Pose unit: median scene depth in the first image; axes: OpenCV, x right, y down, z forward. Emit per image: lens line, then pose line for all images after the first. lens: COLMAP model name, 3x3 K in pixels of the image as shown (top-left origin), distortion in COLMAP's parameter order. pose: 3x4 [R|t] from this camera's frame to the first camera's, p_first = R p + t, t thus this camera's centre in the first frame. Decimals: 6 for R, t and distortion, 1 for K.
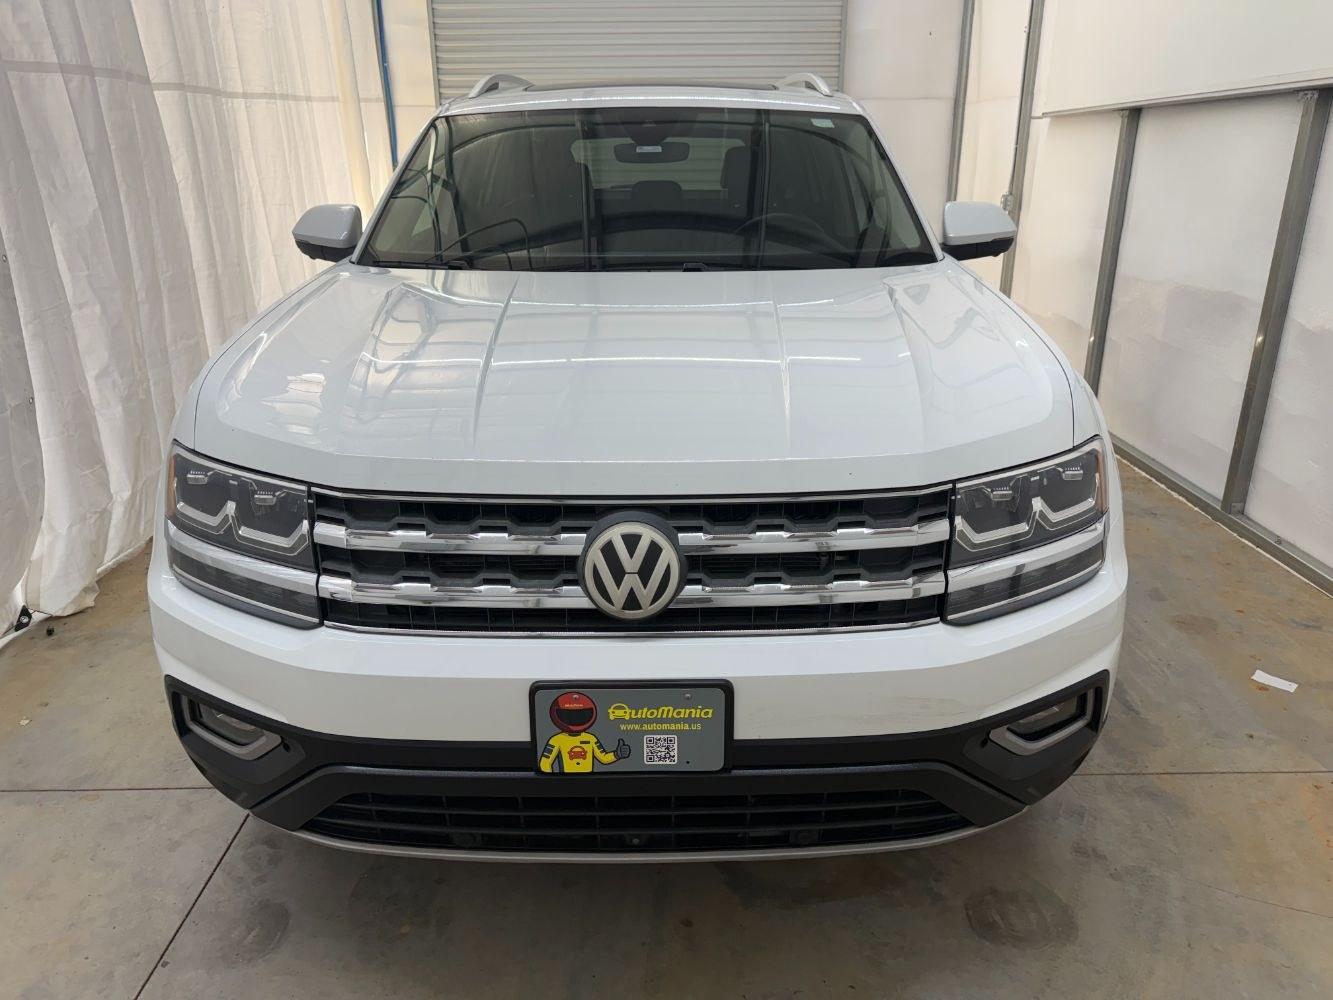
lens RADIAL K [[947.6, 0, 666.5], [0, 947.6, 493.6], [0, 0, 1]] dist [0.033098, -0.031164]
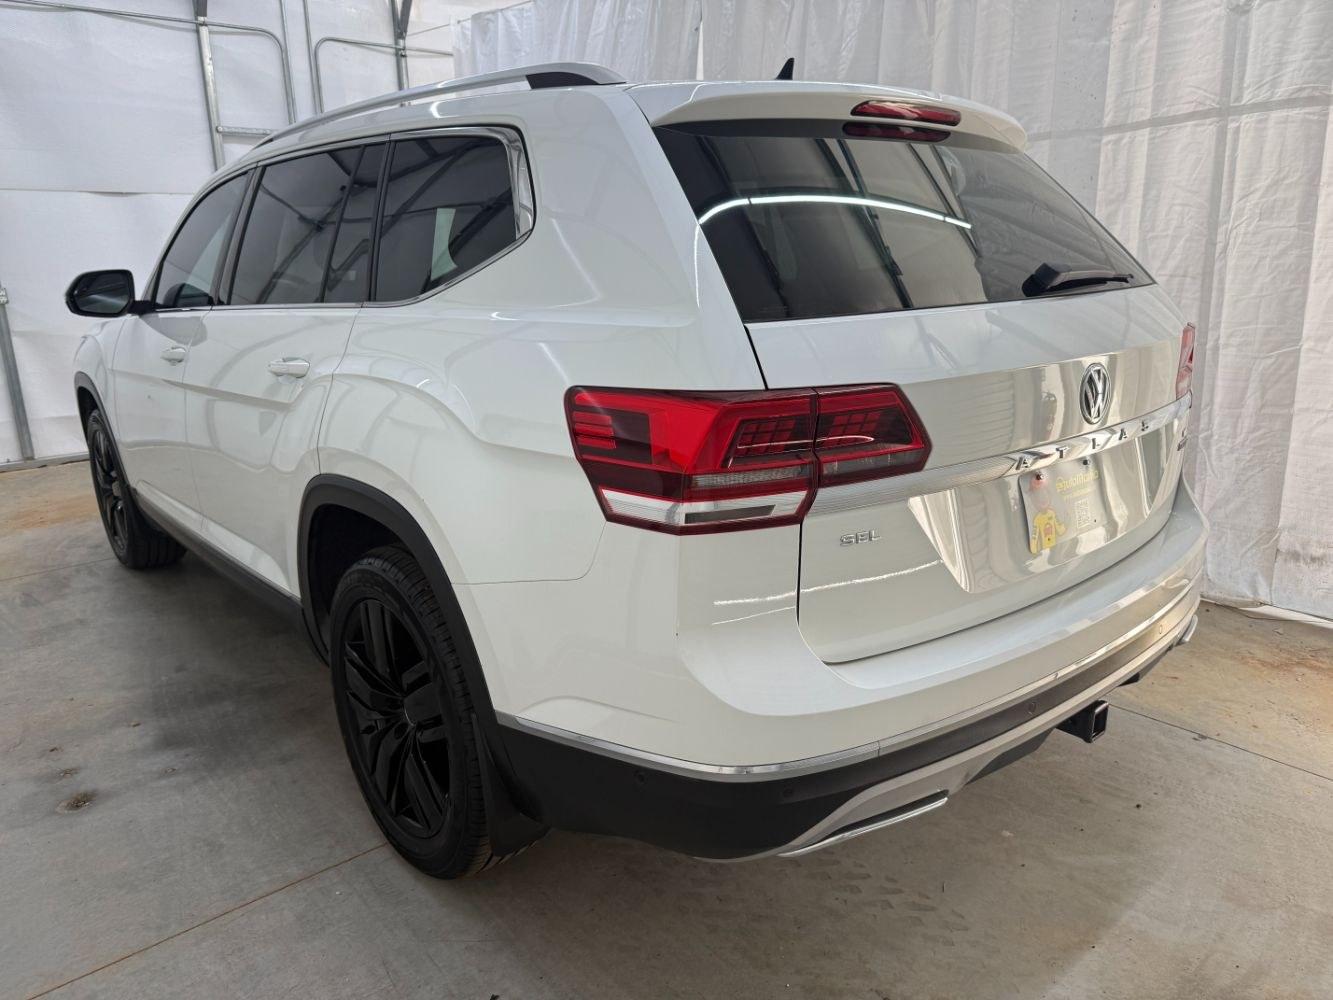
lens RADIAL K [[947.6, 0, 671.0], [0, 947.6, 504.1], [0, 0, 1]] dist [0.033098, -0.031164]
pose [[-0.766288, 0.186553, -0.614818, 0.533451], [-0.192577, 0.846234, 0.496793, -0.738449], [0.612958, 0.499086, -0.612532, 2.178147]]
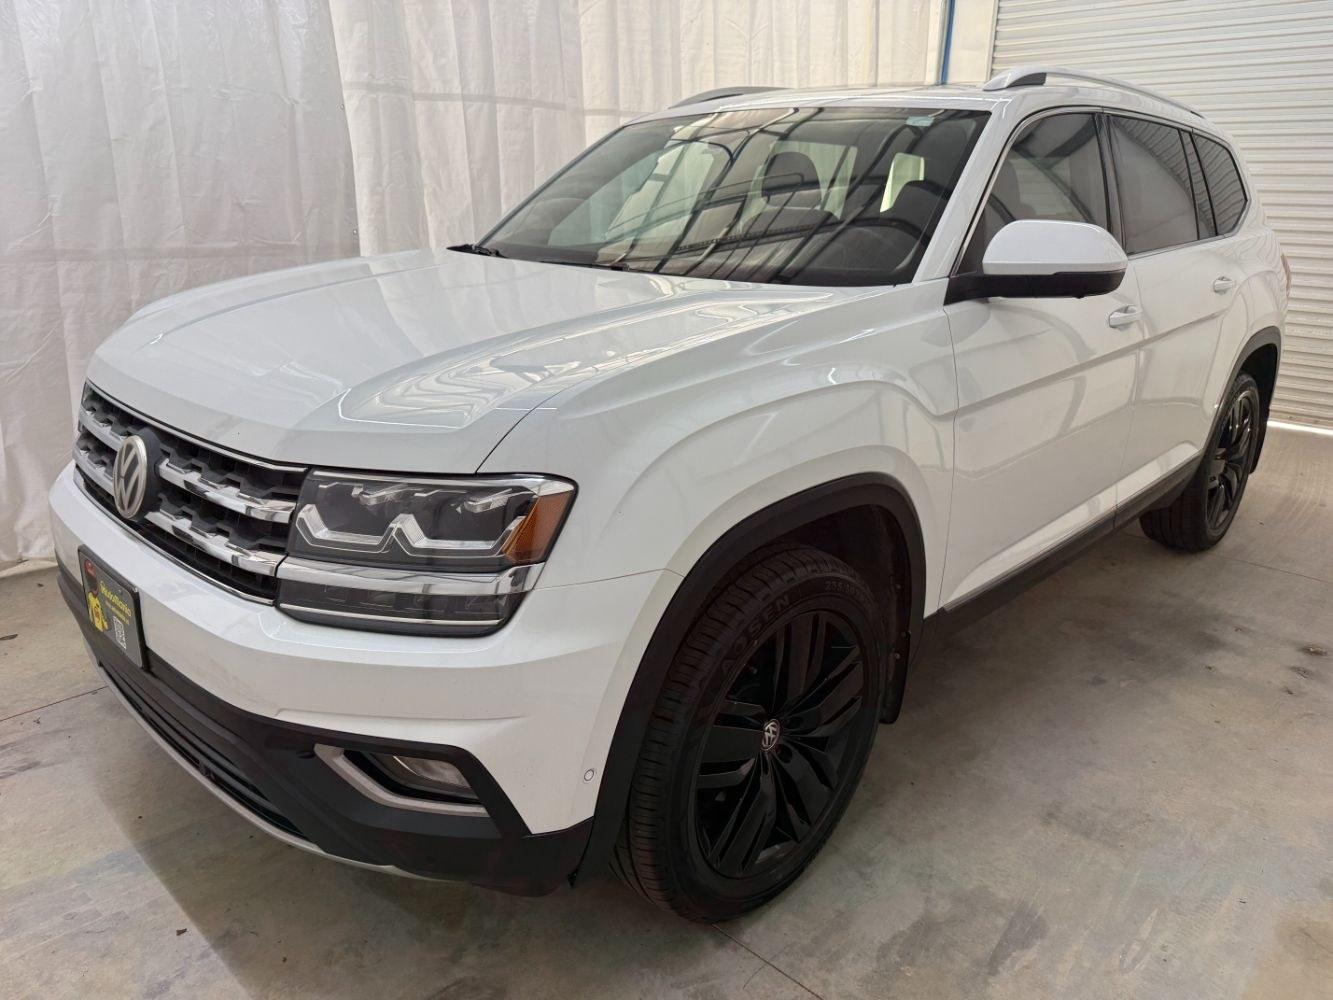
lens RADIAL K [[947.6, 0, 676.5], [0, 947.6, 498.9], [0, 0, 1]] dist [0.033098, -0.031164]
pose [[0.717013, 0.231322, -0.657558, 0.608972], [-0.252366, 0.965482, 0.064462, -0.068484], [0.649772, 0.119725, 0.750641, 0.273698]]
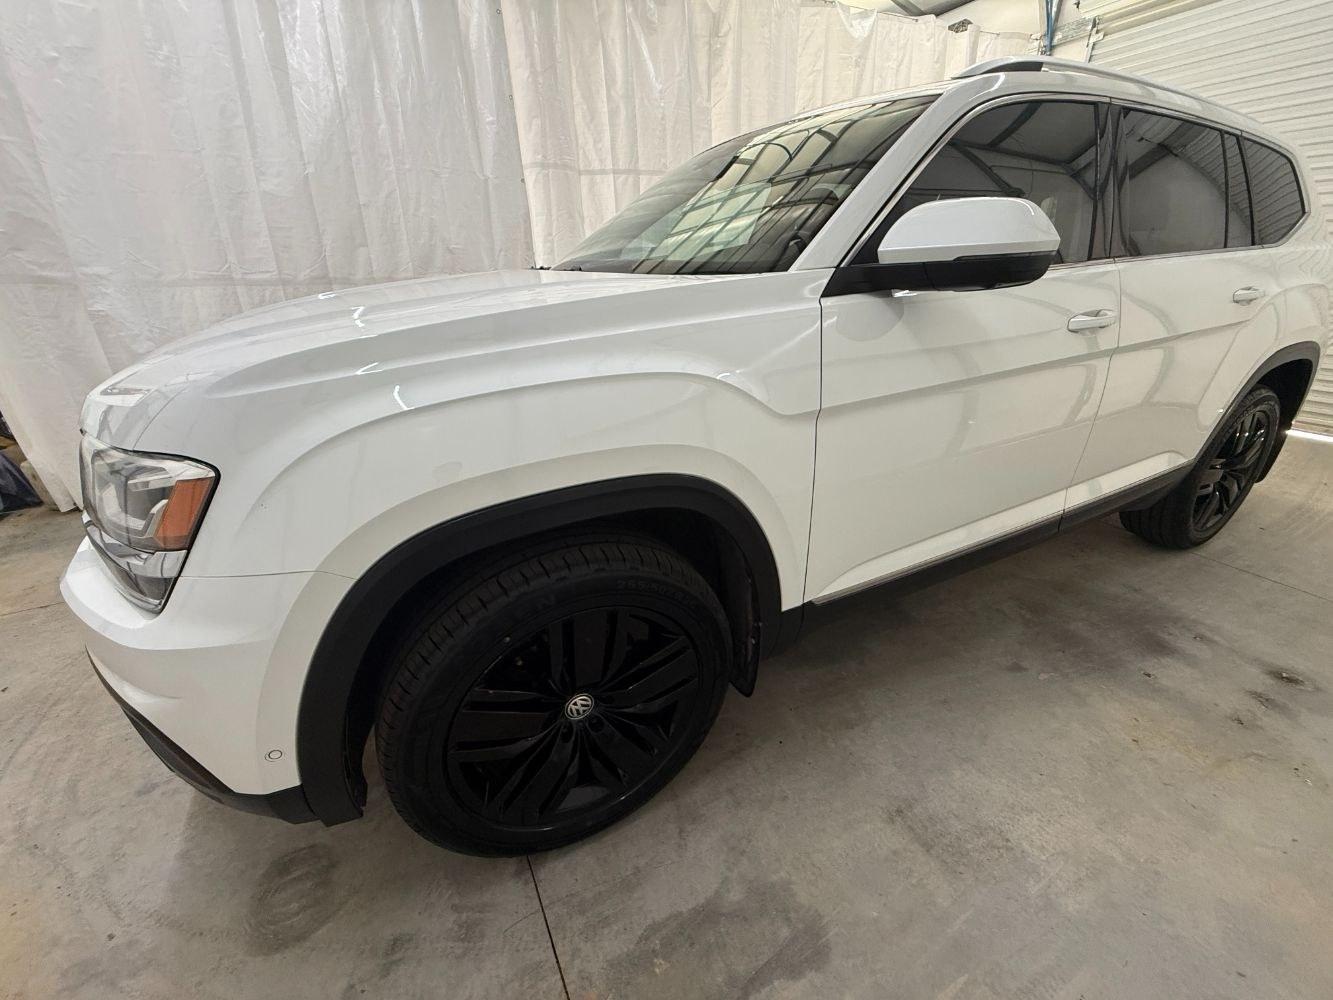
lens RADIAL K [[531.1, 0, 664.8], [0, 531.1, 496.1], [0, 0, 1]] dist [0.006993, -0.000804]
pose [[0.450666, 0.362322, -0.815858, 0.559514], [-0.292140, 0.923463, 0.248736, -0.141674], [0.843537, 0.126248, 0.522022, 0.632132]]
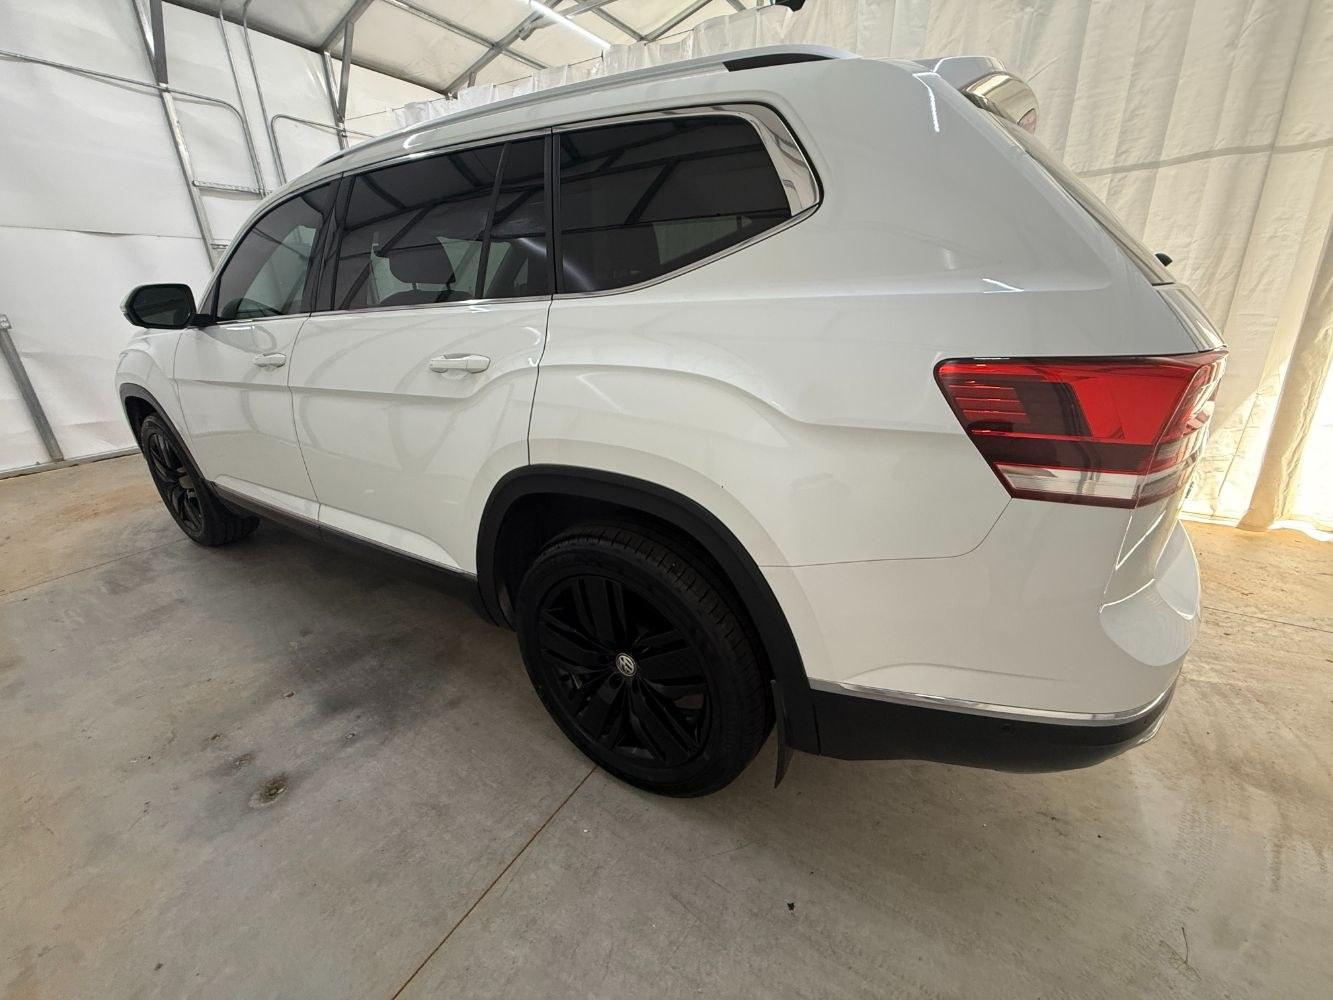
lens RADIAL K [[529.3, 0, 664.1], [0, 529.3, 497.7], [0, 0, 1]] dist [0.005944, -0.001069]
pose [[-0.543236, 0.318663, -0.776755, 0.562853], [-0.259484, 0.816151, 0.516299, -0.576094], [0.798475, 0.482028, -0.360675, 1.822730]]
